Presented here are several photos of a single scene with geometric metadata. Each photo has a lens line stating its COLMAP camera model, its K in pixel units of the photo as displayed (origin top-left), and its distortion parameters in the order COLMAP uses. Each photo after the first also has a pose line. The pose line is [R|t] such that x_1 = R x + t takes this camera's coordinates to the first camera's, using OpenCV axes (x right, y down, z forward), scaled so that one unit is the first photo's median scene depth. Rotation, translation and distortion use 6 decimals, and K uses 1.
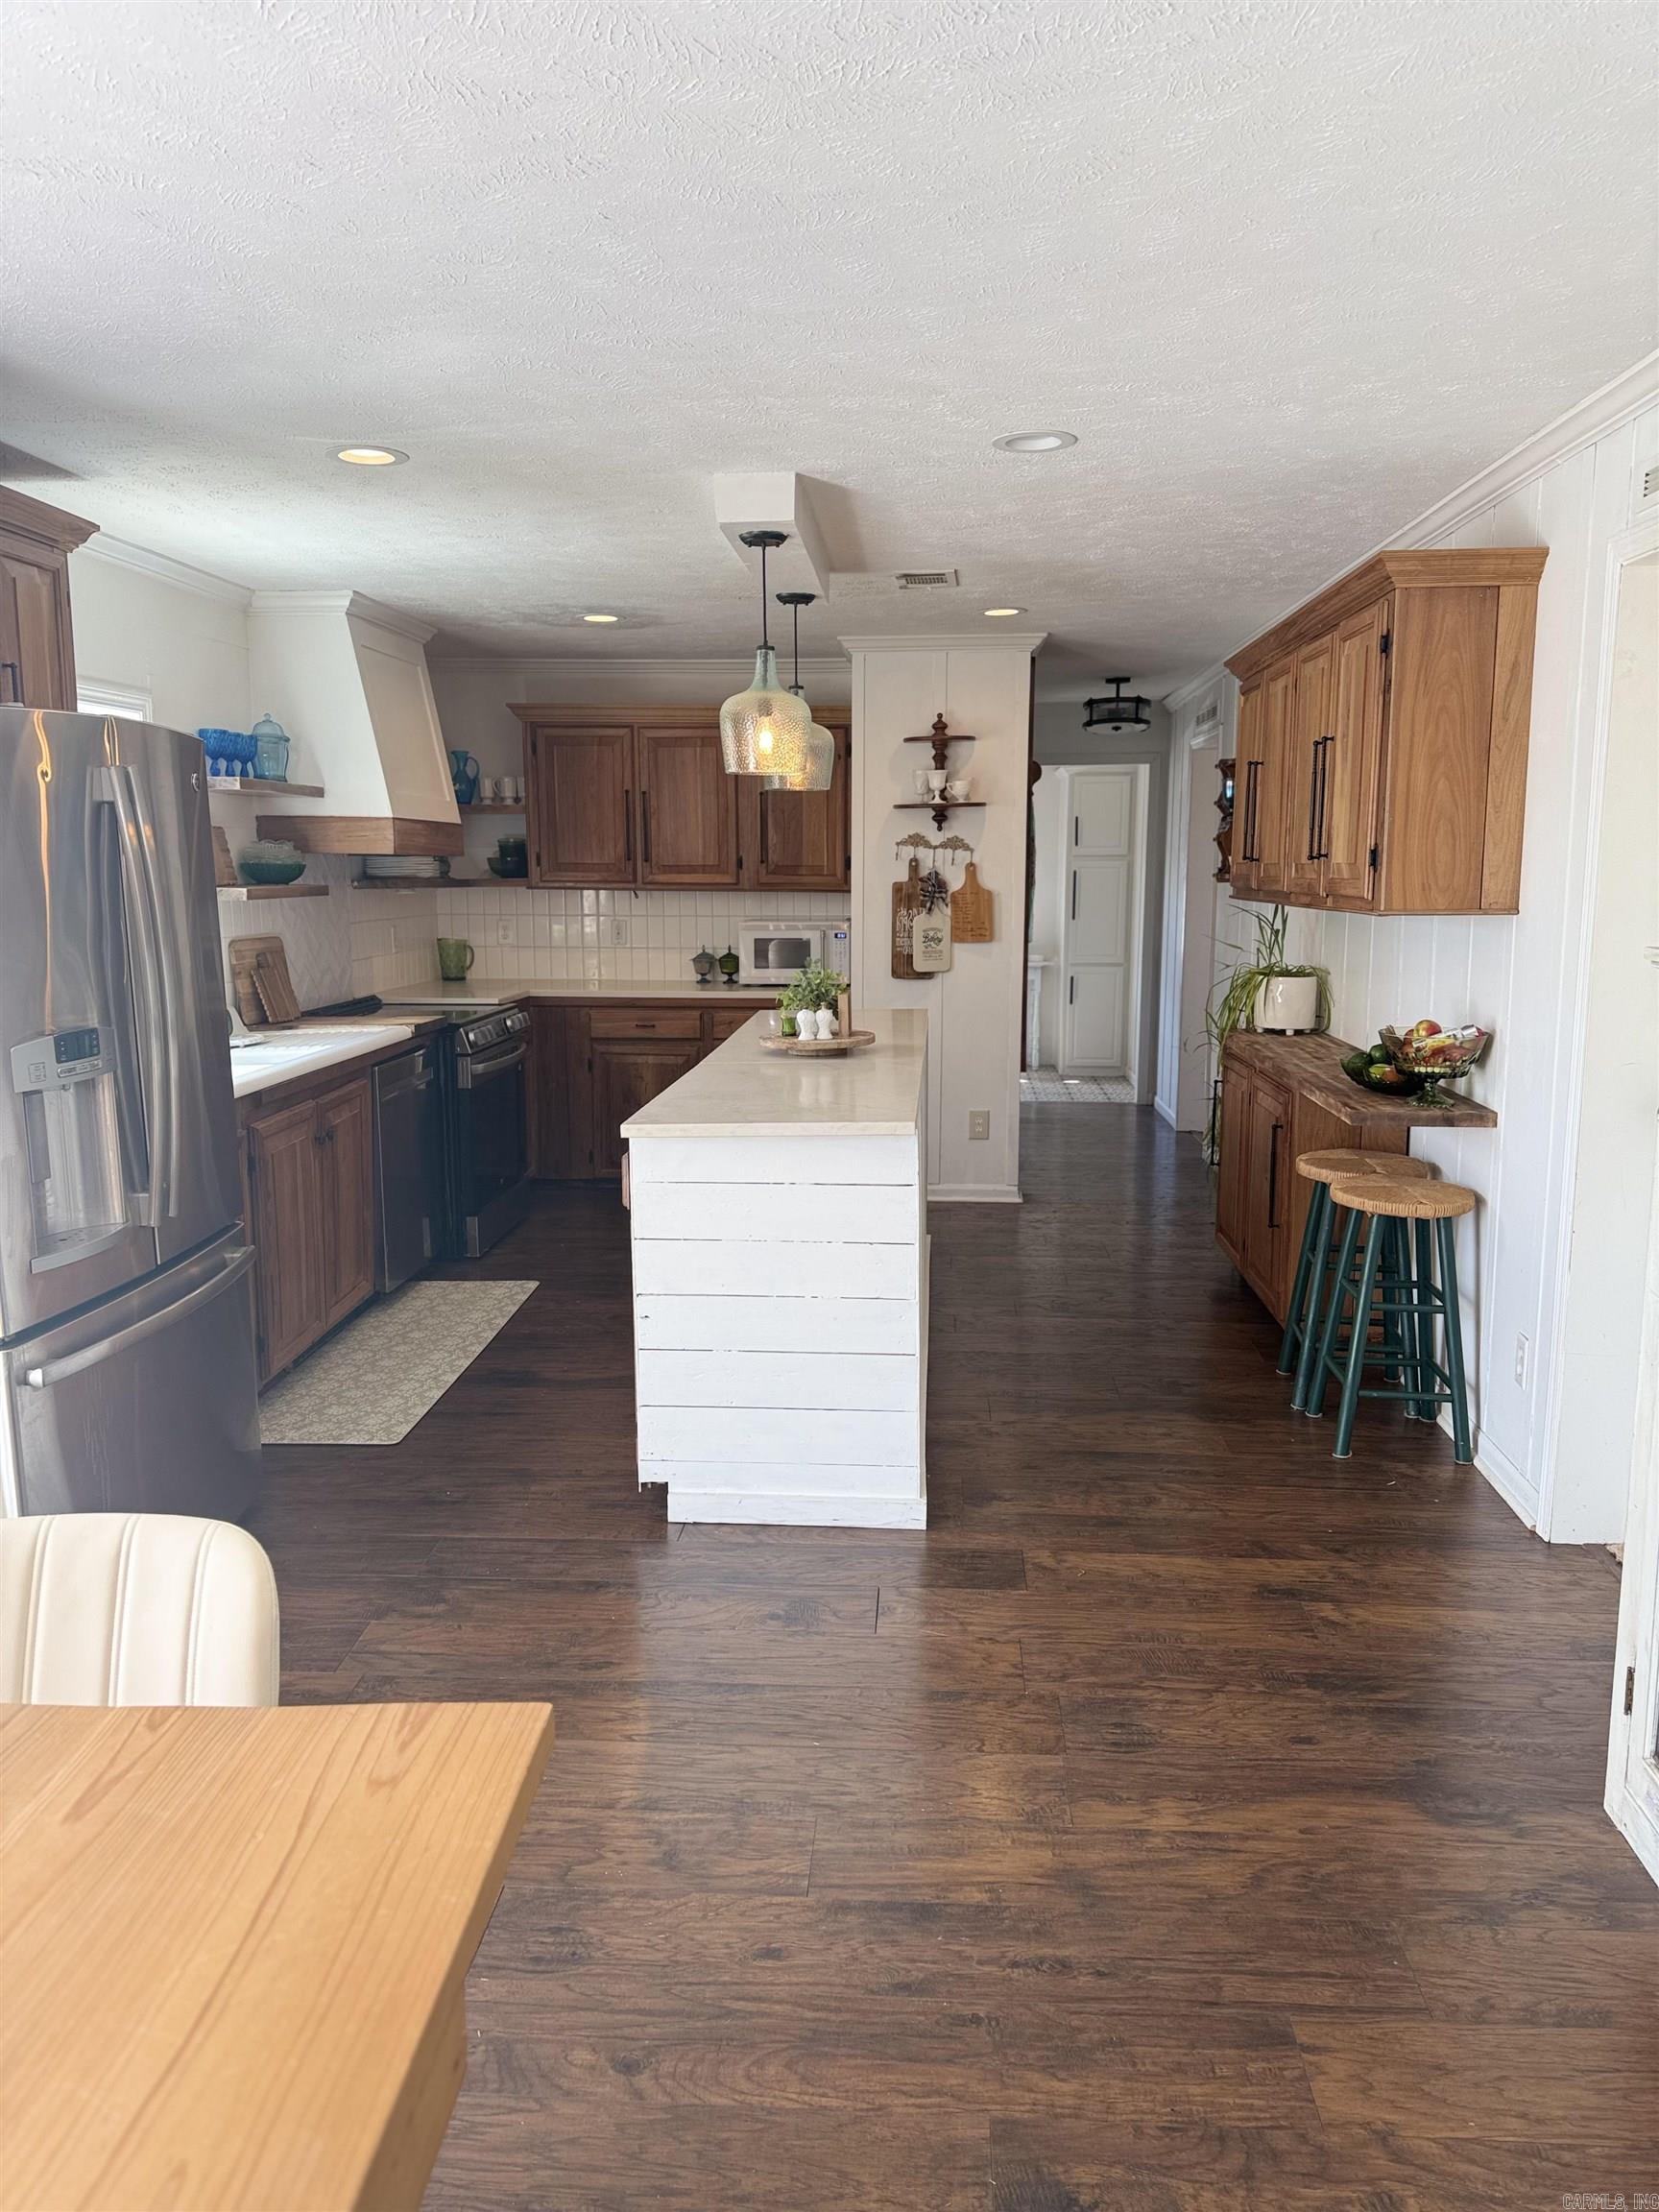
lens RADIAL K [[1476.8, 0, 829.5], [0, 1476.8, 1106.0], [0, 0, 1]] dist [0.163403, -0.260821]
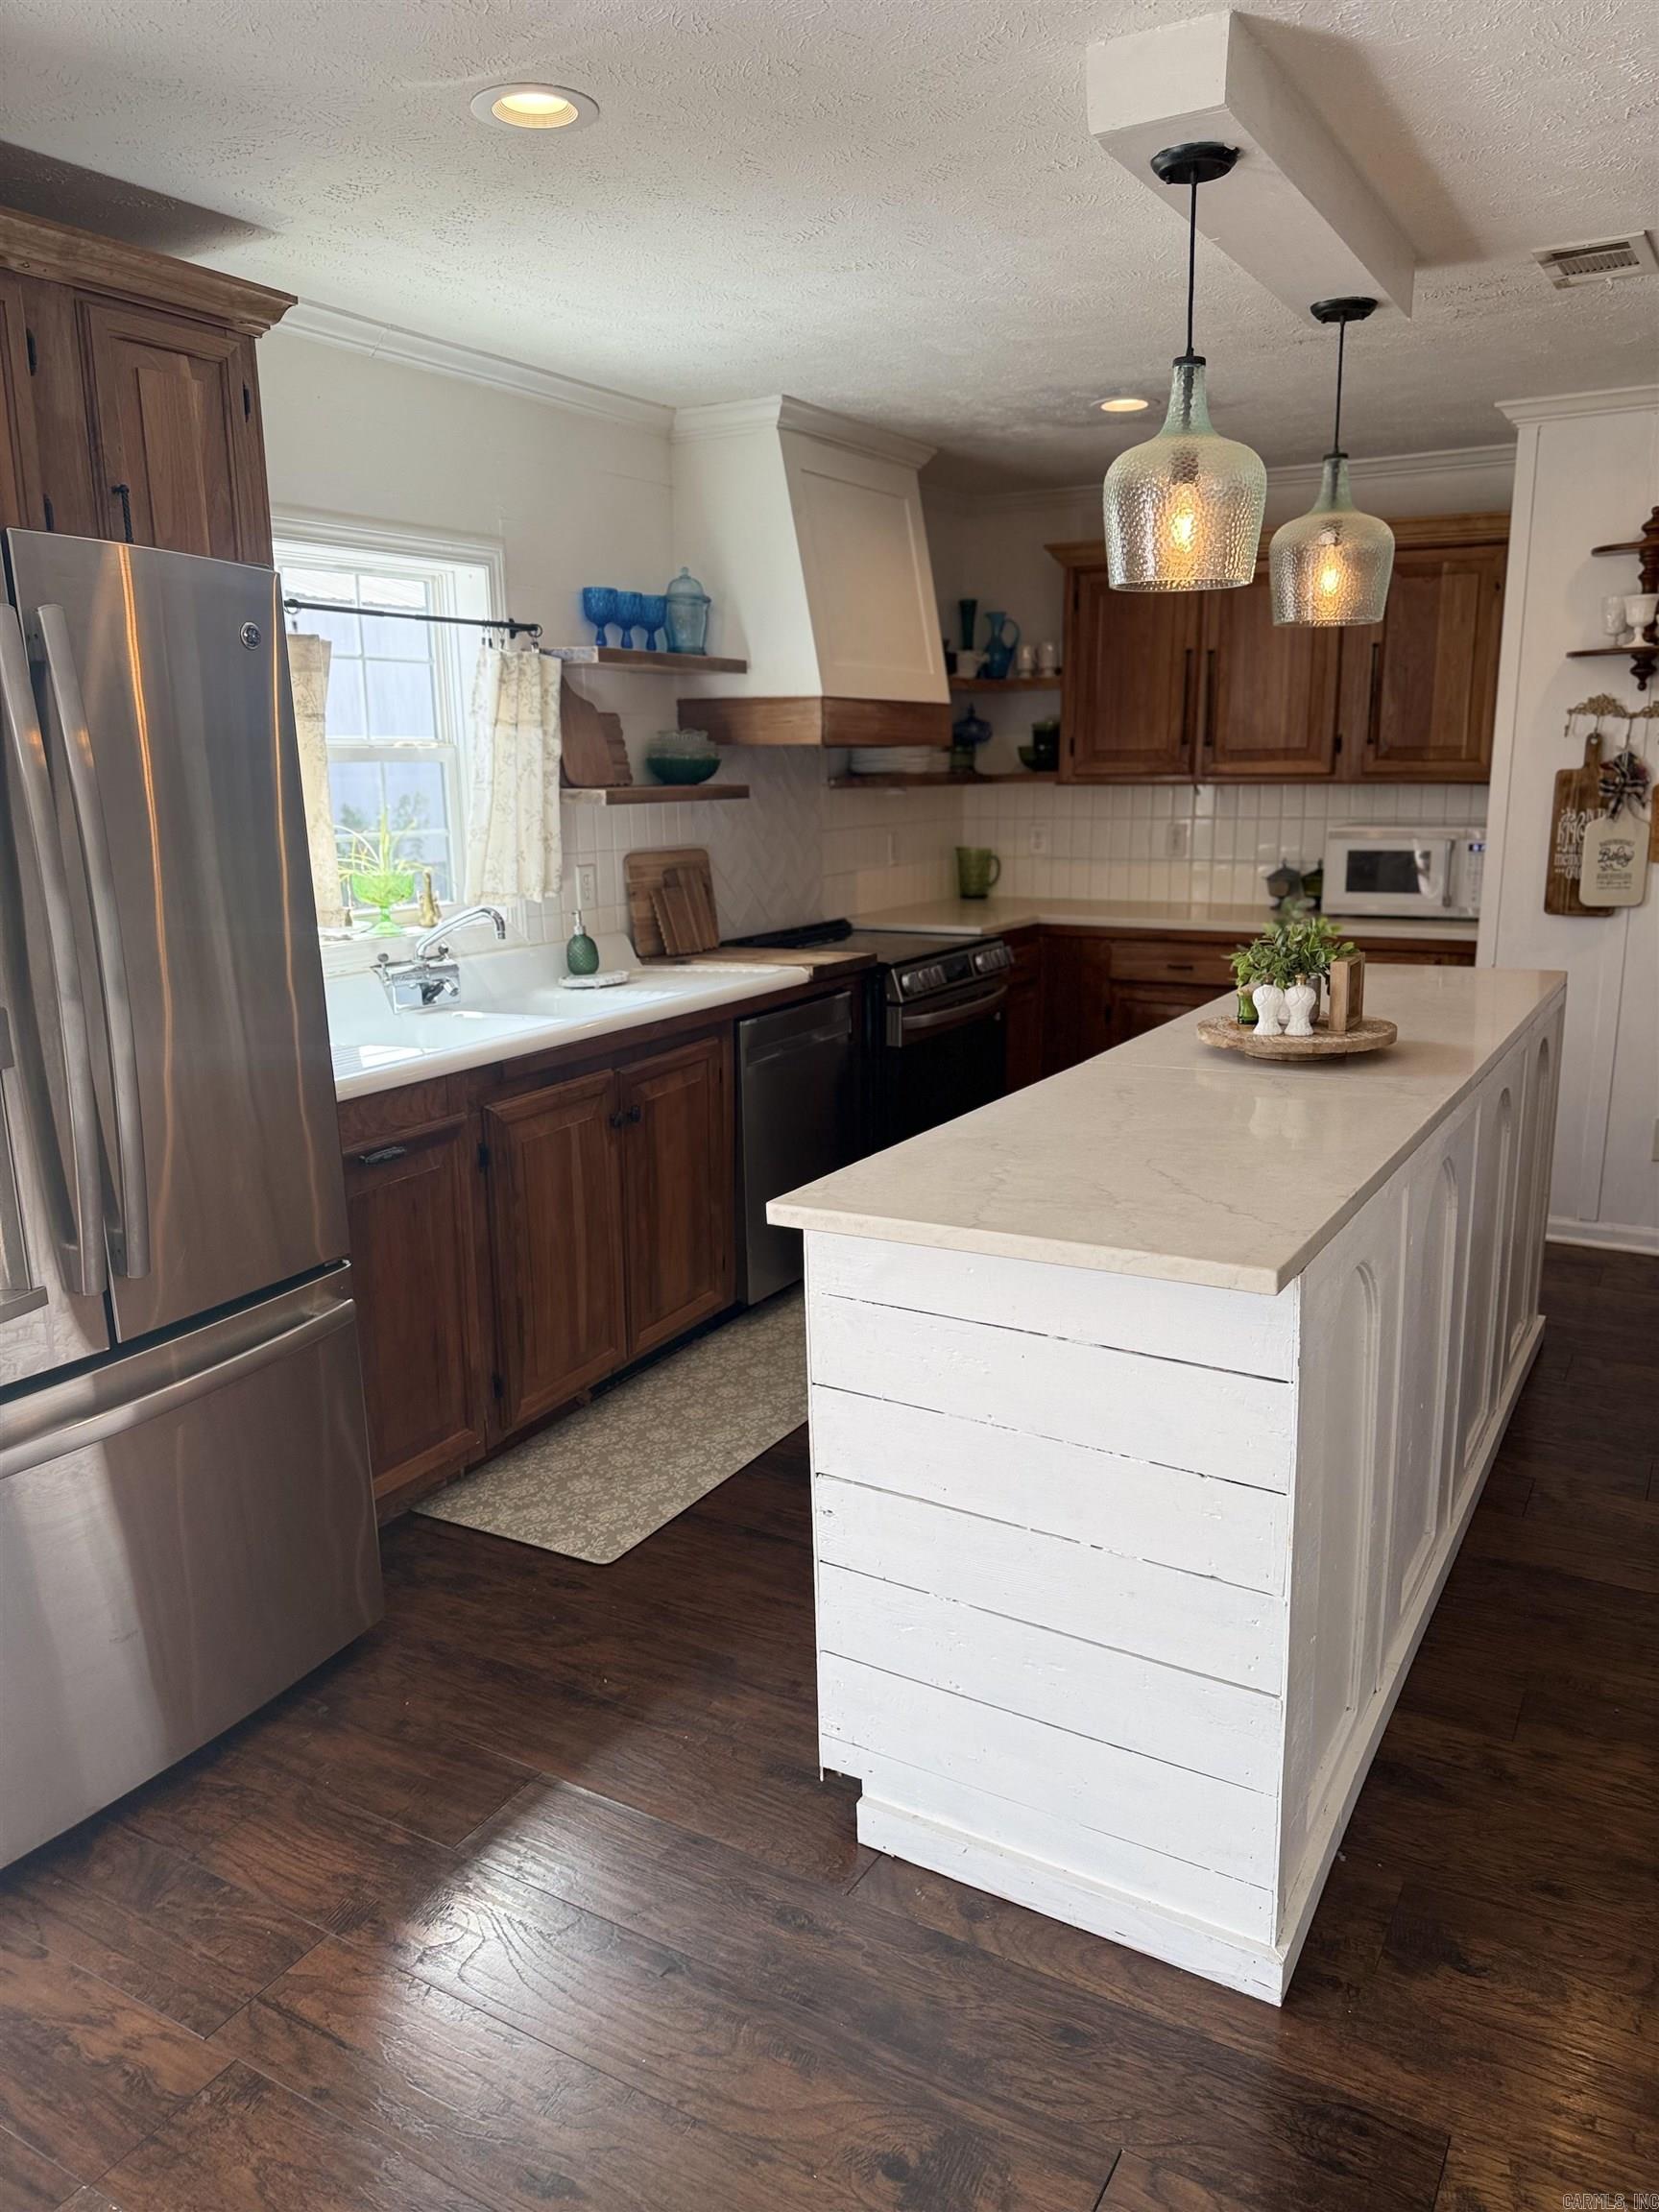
lens RADIAL K [[1539.7, 0, 829.7], [0, 1539.7, 1121.1], [0, 0, 1]] dist [0.125366, -0.211859]
pose [[0.899661, 0.091412, -0.426912, 0.065532], [-0.060850, 0.994545, 0.084724, -0.034825], [0.432327, -0.050245, 0.900316, 0.223577]]
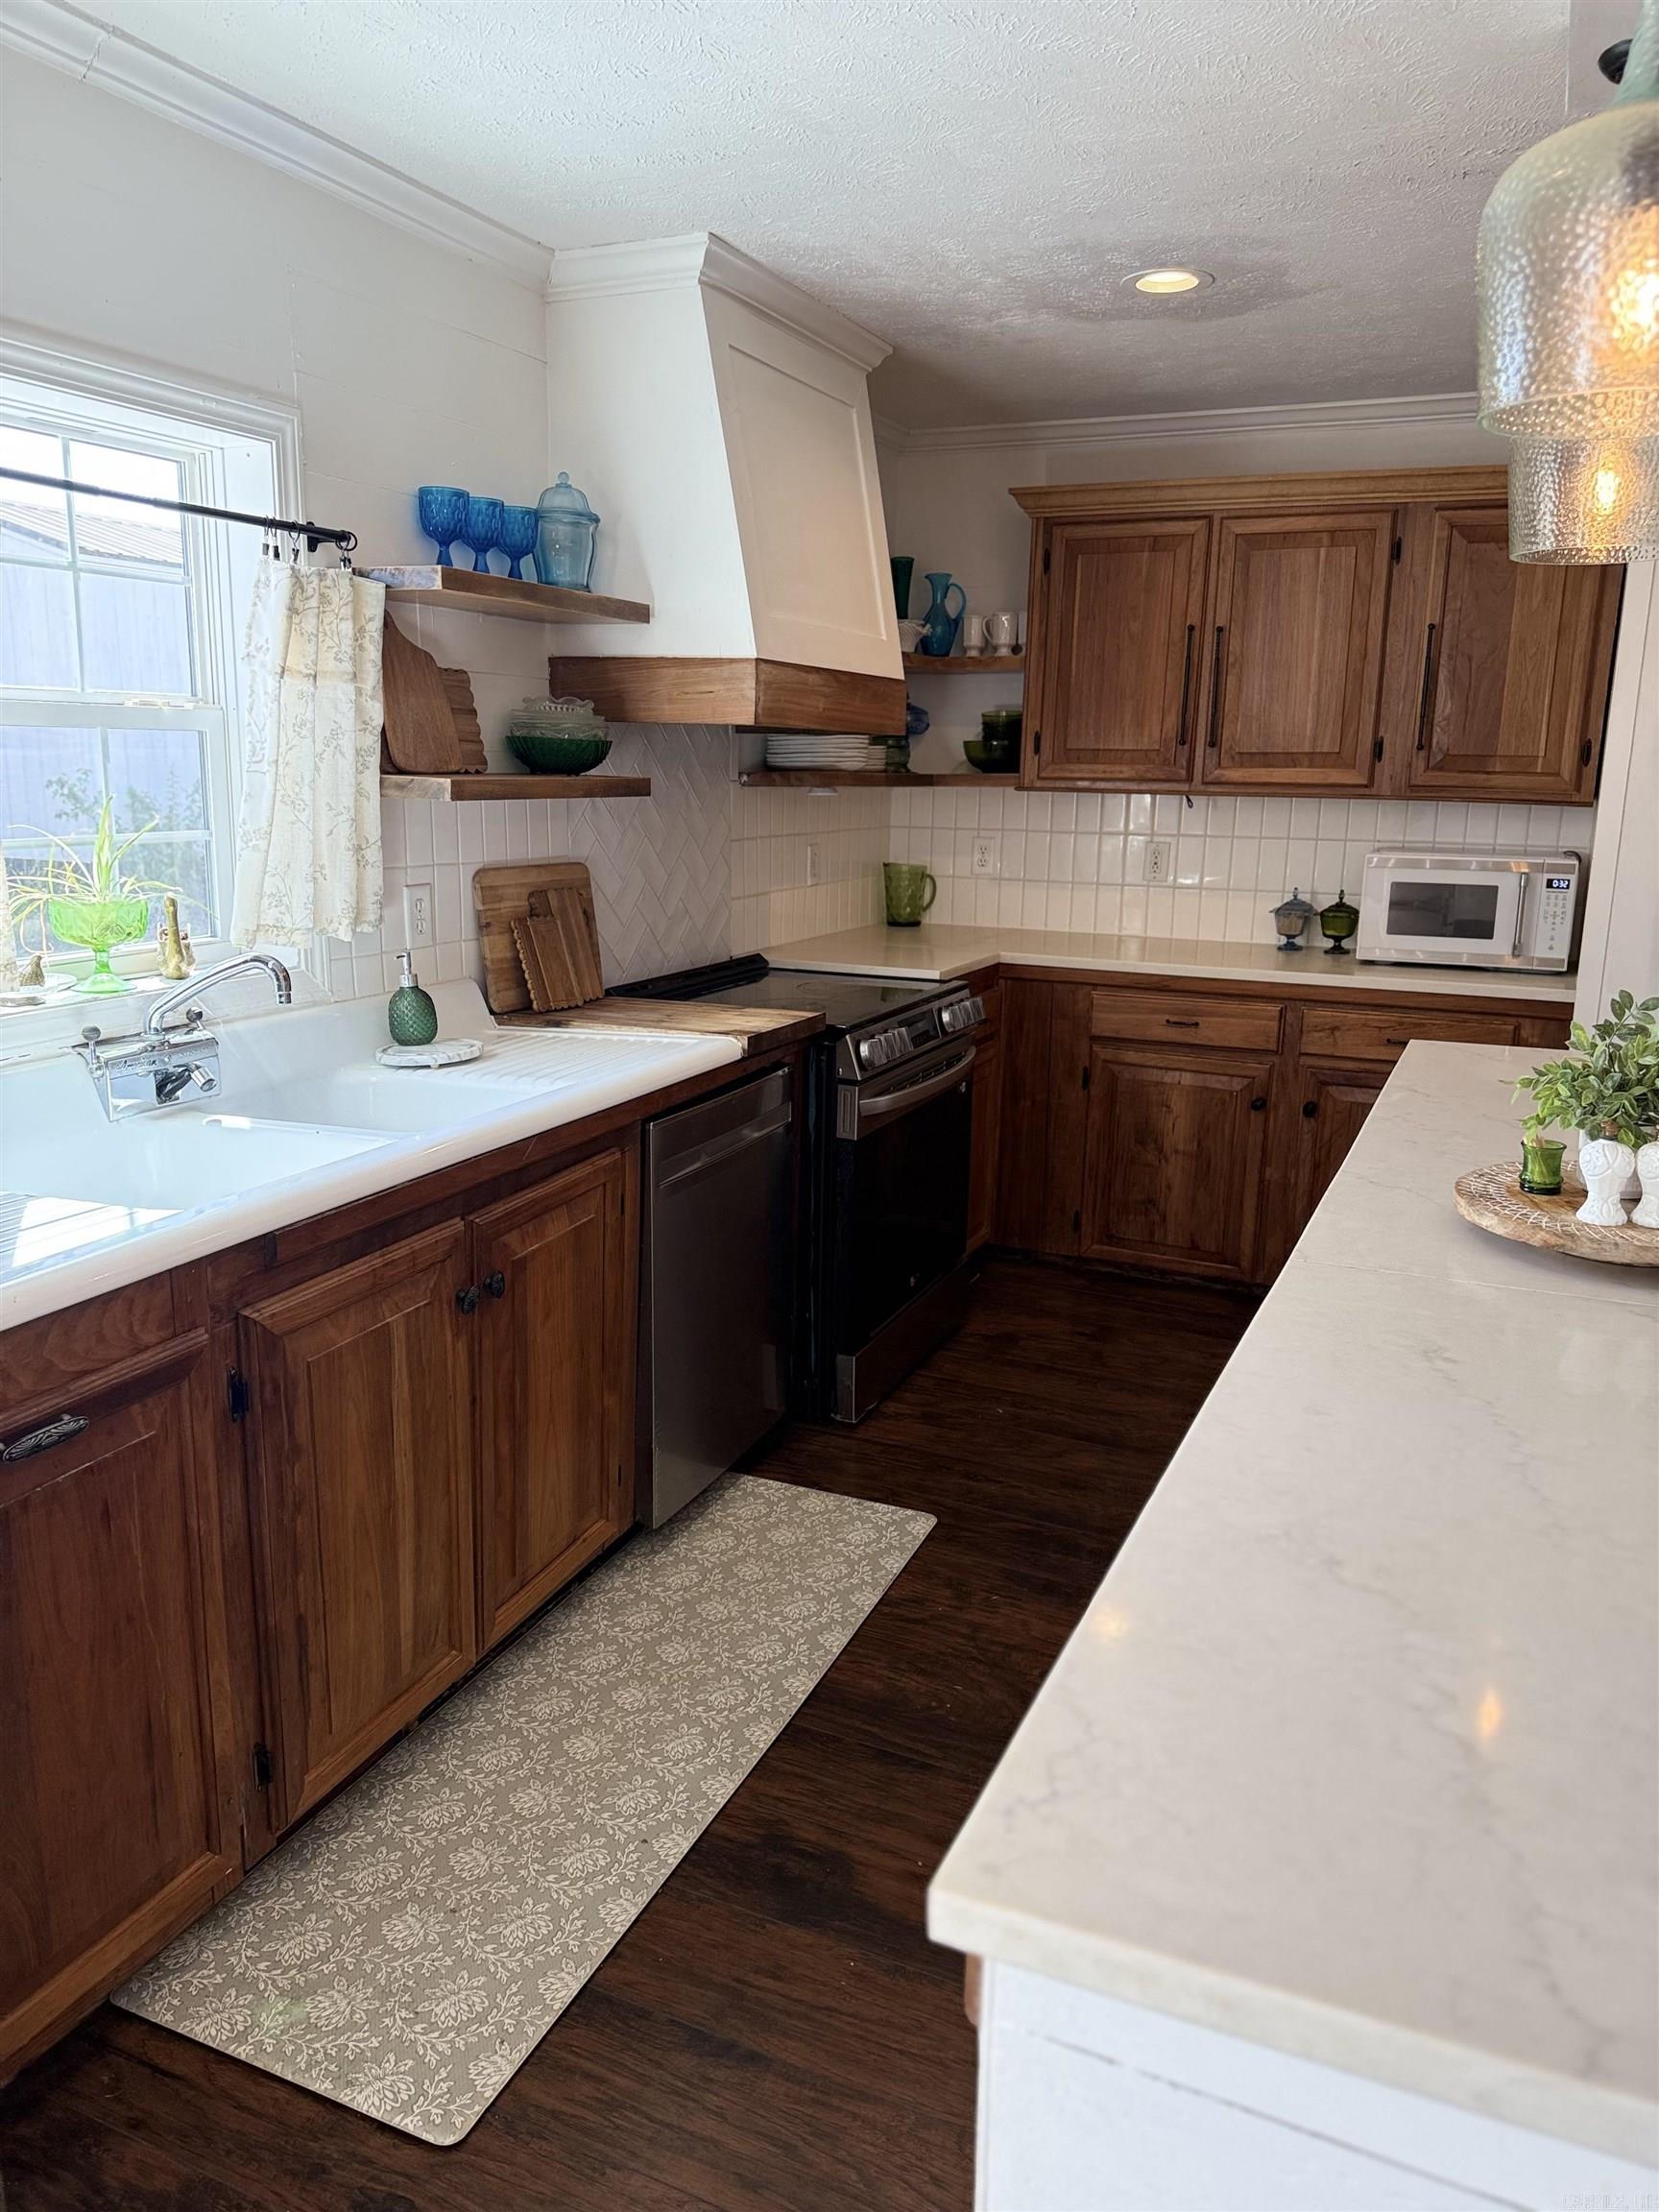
lens RADIAL K [[1598.9, 0, 829.5], [0, 1598.9, 1106.0], [0, 0, 1]] dist [0.111514, -0.201318]
pose [[0.937635, 0.091547, -0.335350, -0.040680], [-0.074968, 0.995251, 0.062083, -0.054973], [0.339441, -0.033071, 0.940046, 0.370565]]
